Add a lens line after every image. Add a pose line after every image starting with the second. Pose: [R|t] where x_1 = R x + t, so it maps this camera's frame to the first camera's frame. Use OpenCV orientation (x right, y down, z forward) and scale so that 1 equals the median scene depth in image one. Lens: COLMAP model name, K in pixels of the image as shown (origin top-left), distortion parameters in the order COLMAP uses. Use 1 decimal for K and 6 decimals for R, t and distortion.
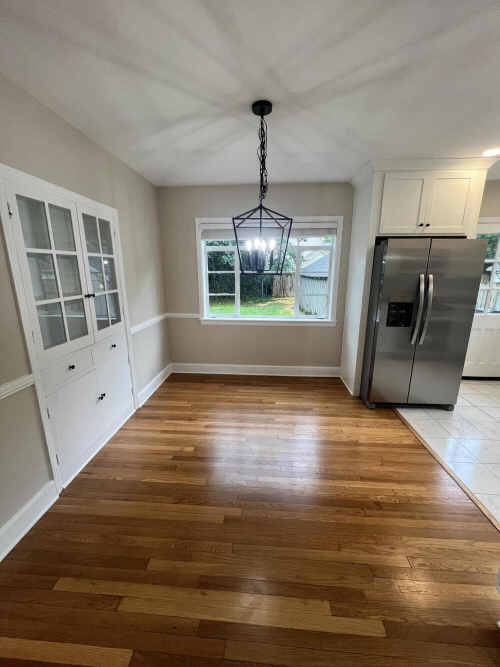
lens RADIAL K [[266.0, 0, 250.0], [0, 266.0, 333.5], [0, 0, 1]] dist [-0.000485, -0.000221]
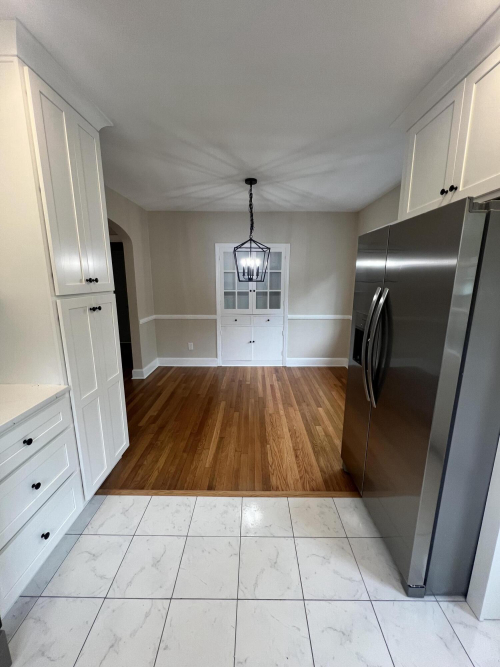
lens RADIAL K [[266.6, 0, 250.0], [0, 266.6, 333.5], [0, 0, 1]] dist [0.001024, -0.004622]
pose [[0.063633, 0.202148, -0.977286, 1.520985], [-0.240047, 0.953620, 0.181623, -0.198641], [0.968673, 0.223037, 0.109207, 0.836537]]
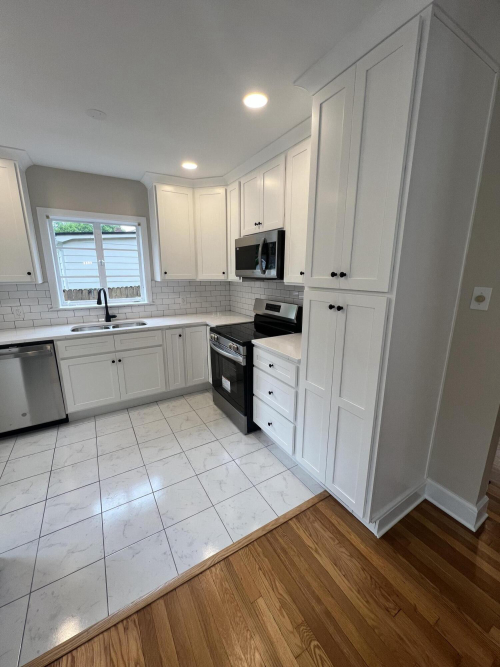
lens RADIAL K [[266.0, 0, 250.0], [0, 266.0, 333.5], [0, 0, 1]] dist [-0.000485, -0.000221]
pose [[-0.578041, -0.186412, 0.794430, 0.245302], [0.193711, 0.914381, 0.355505, -0.240514], [-0.792682, 0.359386, -0.492439, 1.001026]]
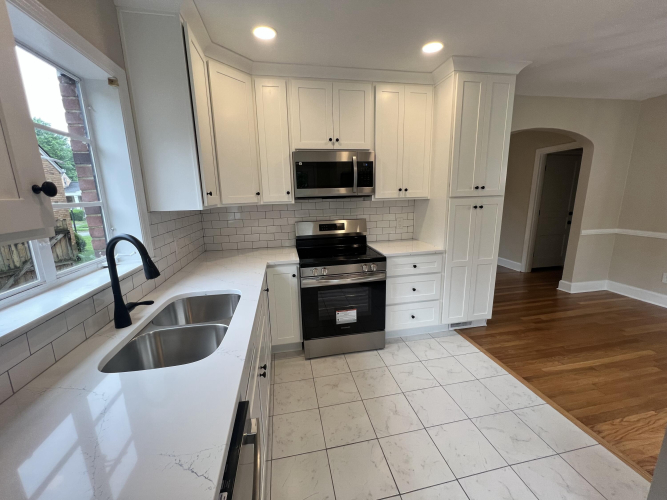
lens RADIAL K [[266.0, 0, 333.5], [0, 266.0, 250.0], [0, 0, 1]] dist [-0.000485, -0.000221]
pose [[-0.964461, 0.077719, -0.252538, 1.628581], [-0.037719, 0.905479, 0.422711, -0.316777], [0.261521, 0.417213, -0.870368, 1.406479]]
